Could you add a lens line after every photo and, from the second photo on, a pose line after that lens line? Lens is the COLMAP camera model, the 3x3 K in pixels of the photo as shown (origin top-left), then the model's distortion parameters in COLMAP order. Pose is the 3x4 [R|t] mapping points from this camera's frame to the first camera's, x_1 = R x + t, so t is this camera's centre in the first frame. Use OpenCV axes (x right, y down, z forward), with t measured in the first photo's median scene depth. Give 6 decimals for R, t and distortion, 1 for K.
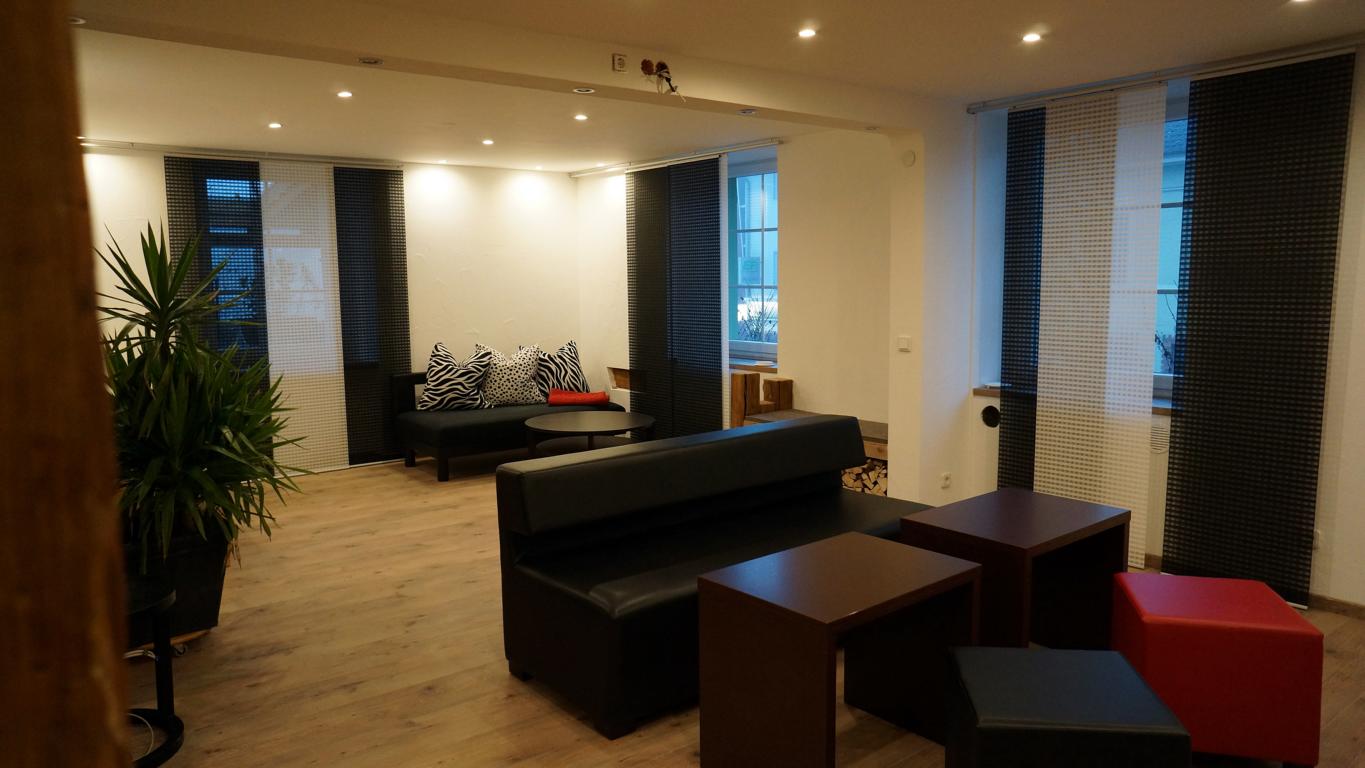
lens RADIAL K [[925.2, 0, 684.2], [0, 925.2, 389.4], [0, 0, 1]] dist [-0.067719, 0.092834]
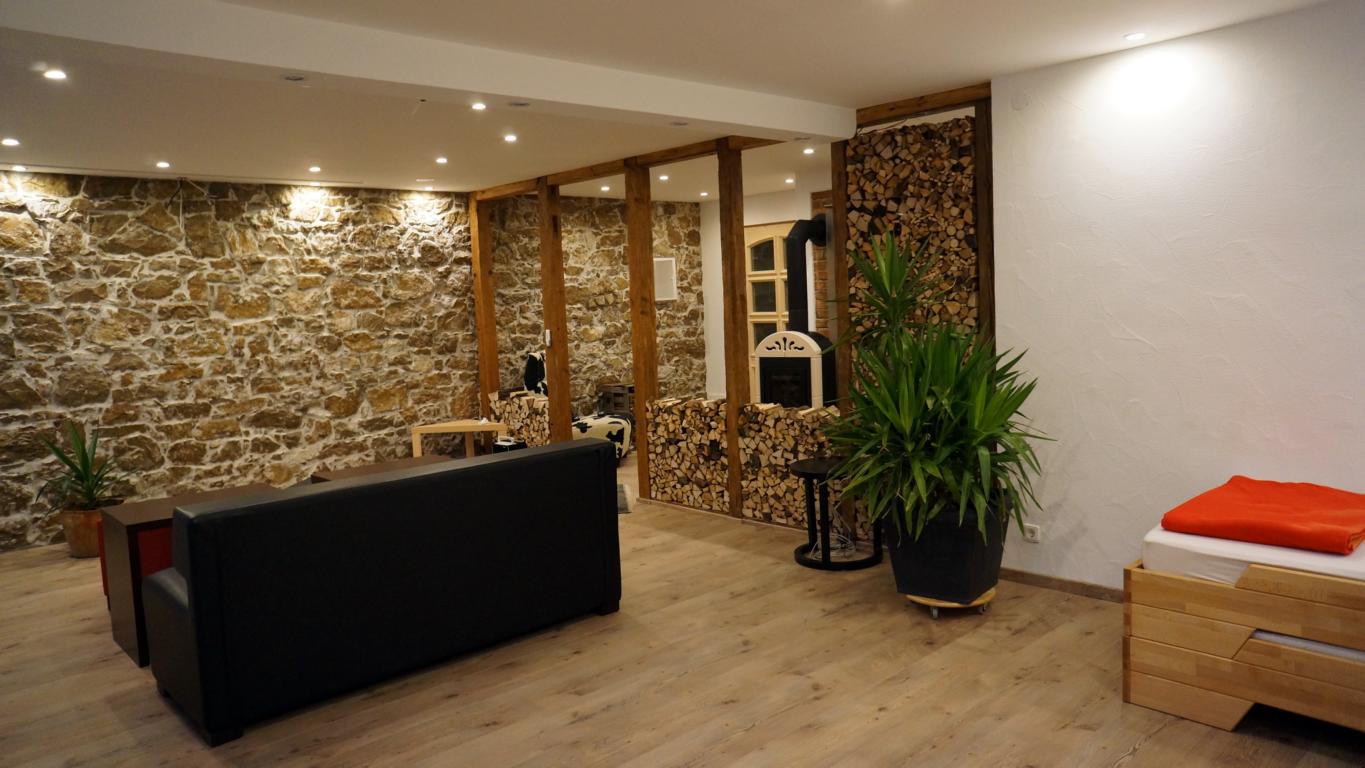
lens RADIAL K [[925.2, 0, 680.7], [0, 925.2, 383.5], [0, 0, 1]] dist [-0.067719, 0.092834]
pose [[-0.996191, 0.058016, -0.065102, -0.138050], [0.042621, 0.975259, 0.216920, -0.164897], [0.076076, 0.213319, -0.974016, 1.408735]]
